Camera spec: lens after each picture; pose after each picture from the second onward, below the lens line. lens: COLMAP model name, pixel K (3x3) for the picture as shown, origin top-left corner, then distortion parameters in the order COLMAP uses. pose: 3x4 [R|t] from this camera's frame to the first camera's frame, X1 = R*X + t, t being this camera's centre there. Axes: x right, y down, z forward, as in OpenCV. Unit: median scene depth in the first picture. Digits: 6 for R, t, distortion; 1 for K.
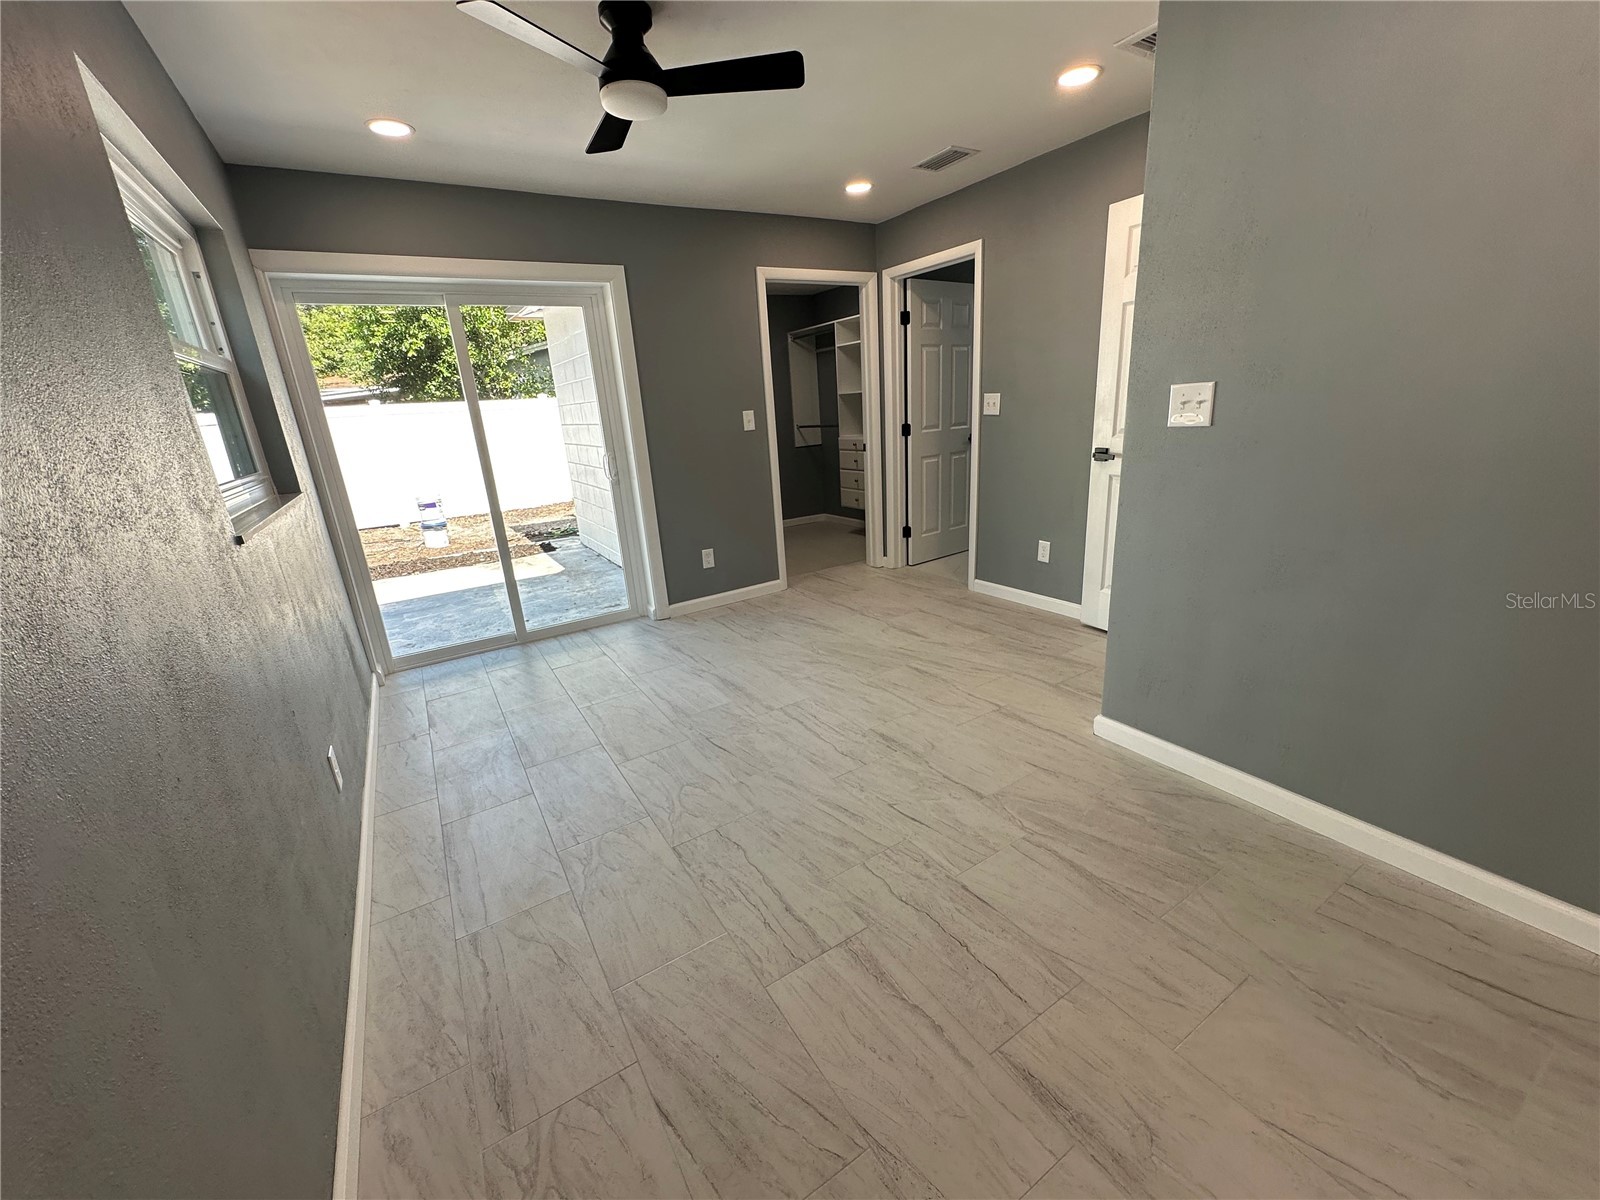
lens RADIAL K [[637.4, 0, 800.0], [0, 637.4, 600.0], [0, 0, 1]] dist [-0.000803, 0.000209]
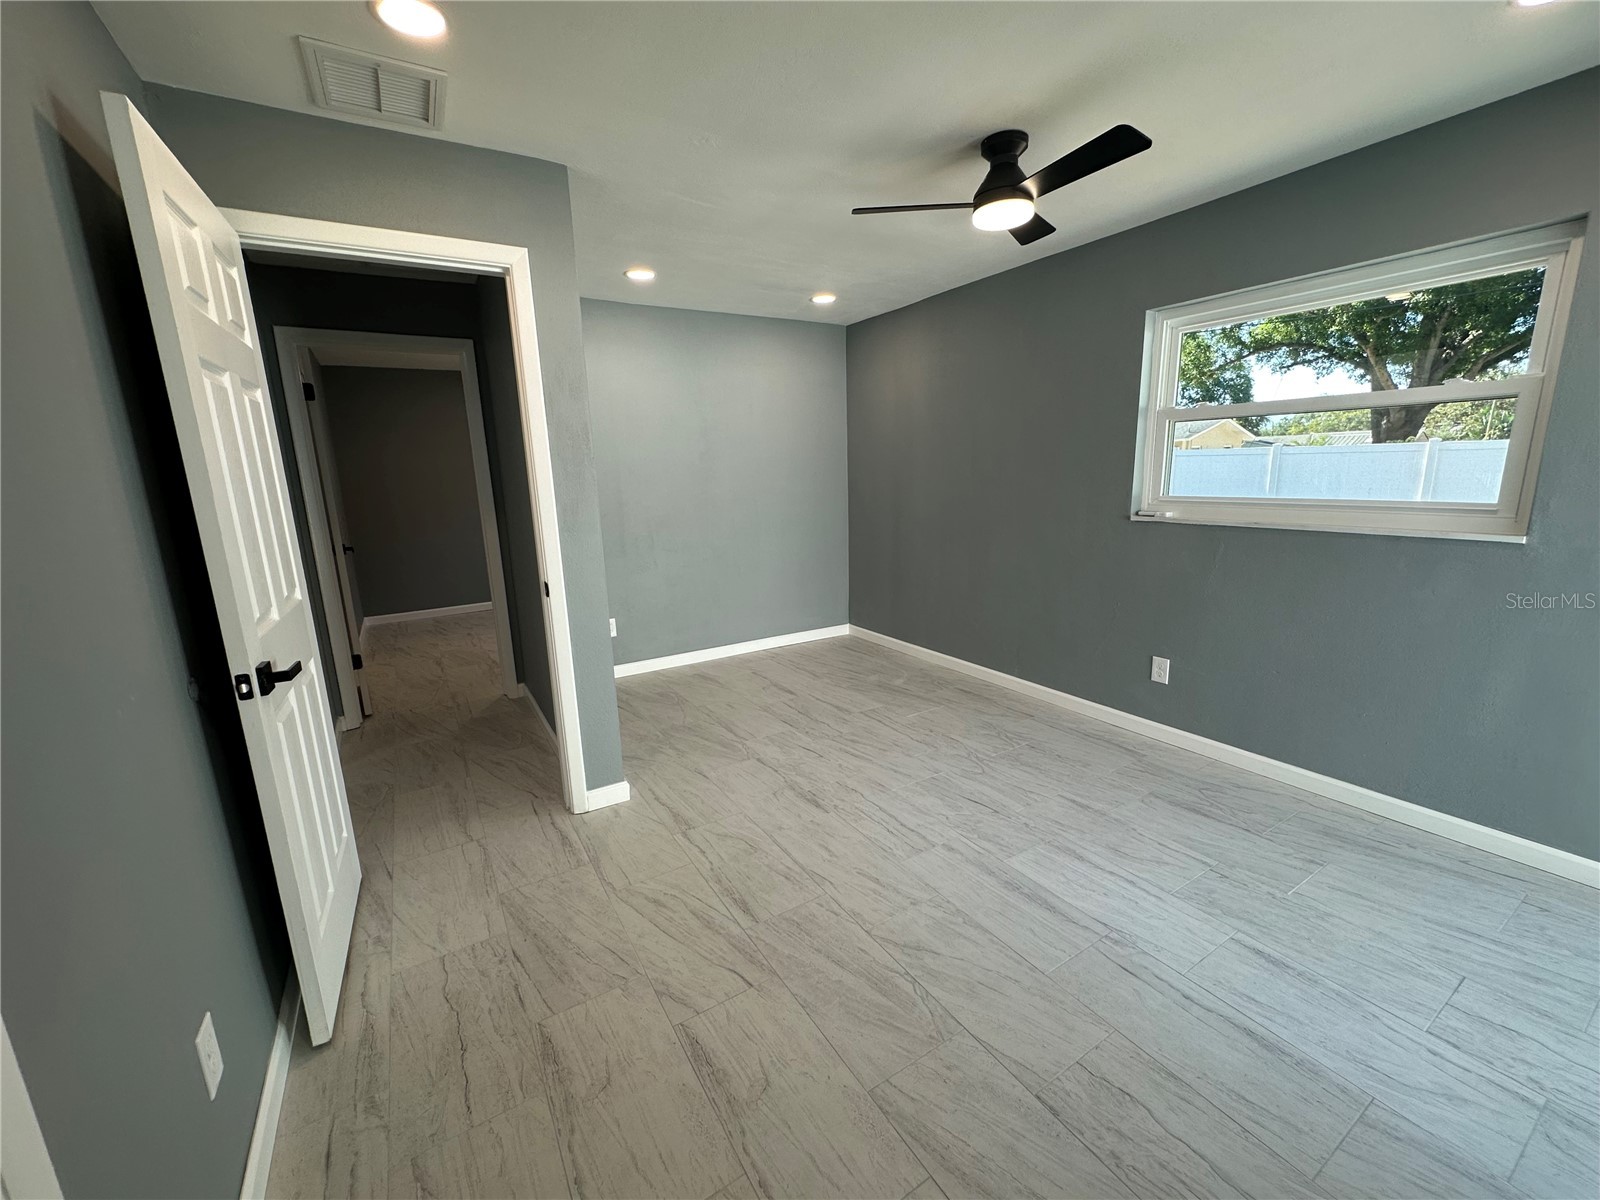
lens RADIAL K [[637.4, 0, 800.0], [0, 637.4, 600.0], [0, 0, 1]] dist [-0.000803, 0.000209]
pose [[-0.995322, 0.094748, 0.018890, 0.069182], [0.091972, 0.869355, 0.485555, -0.374131], [0.029583, 0.485021, -0.874002, 1.123014]]
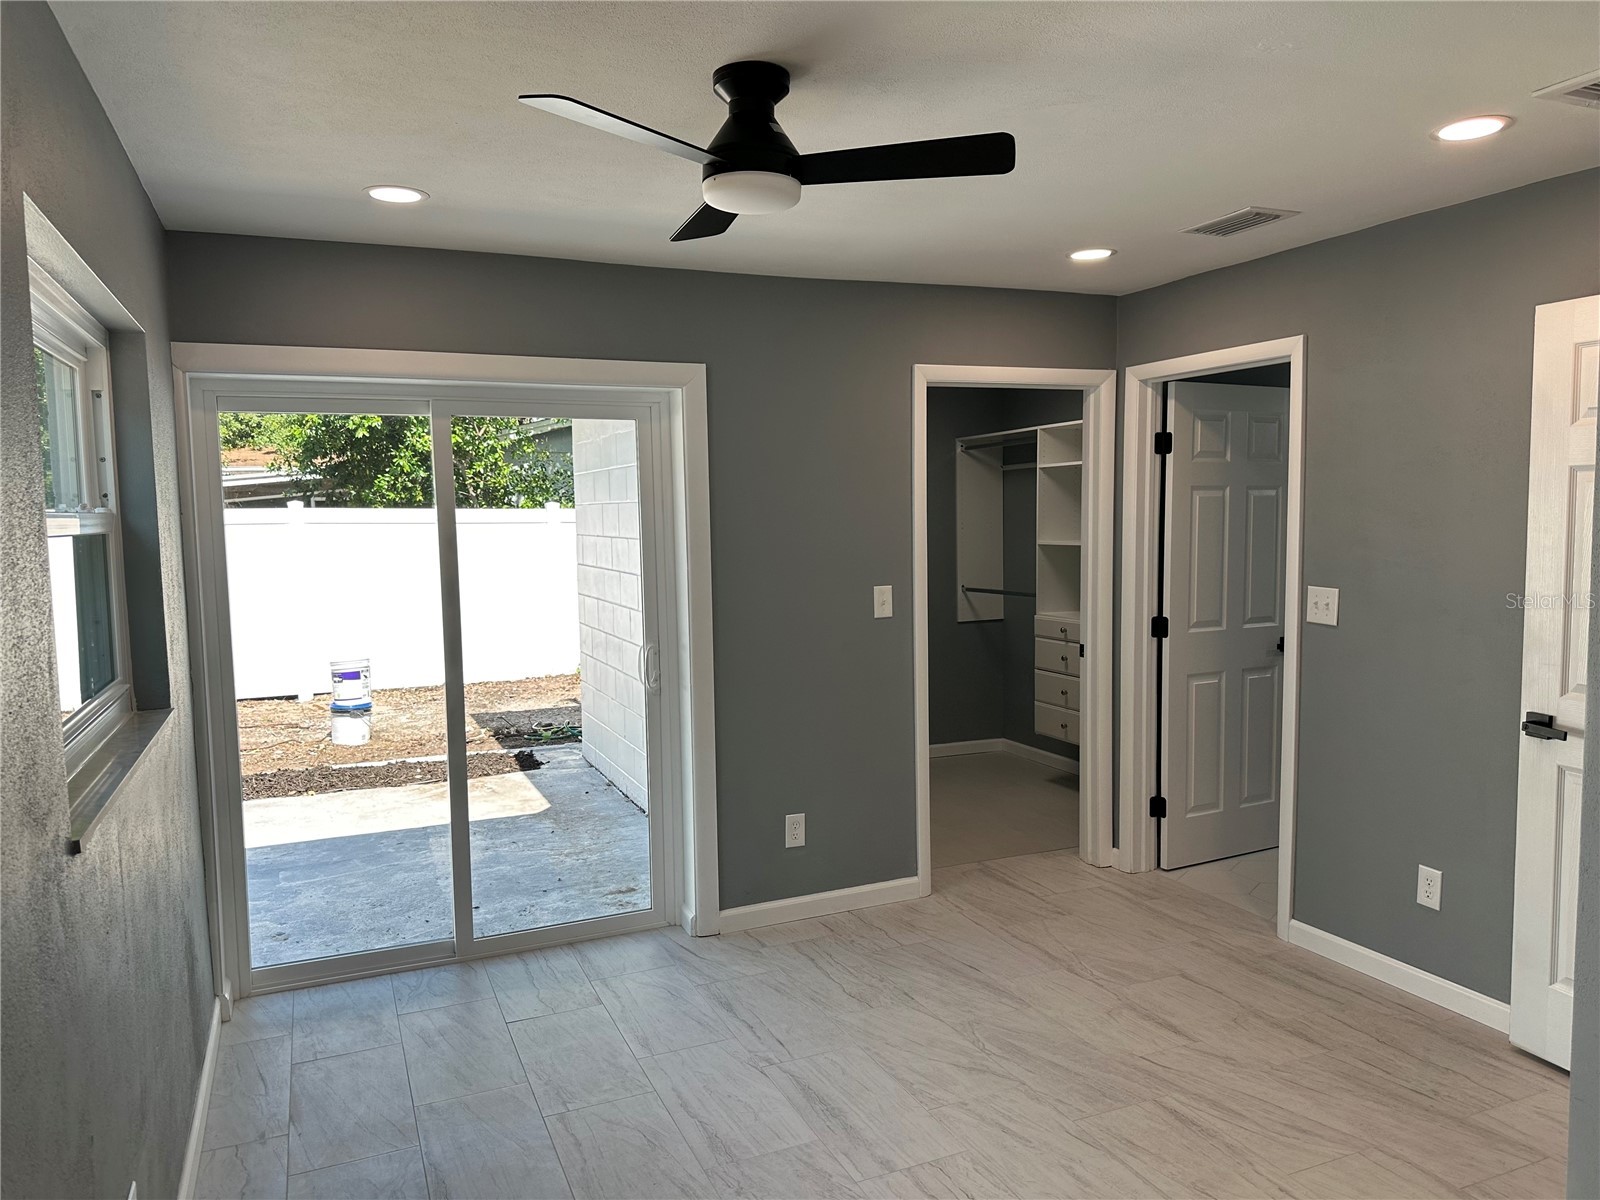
lens RADIAL K [[1124.9, 0, 797.2], [0, 1124.9, 606.4], [0, 0, 1]] dist [0.053205, -0.066323]
pose [[0.987559, 0.058246, -0.146062, -0.007605], [-0.087708, 0.974989, -0.204214, -0.062154], [0.130514, 0.214484, 0.967968, -0.020618]]
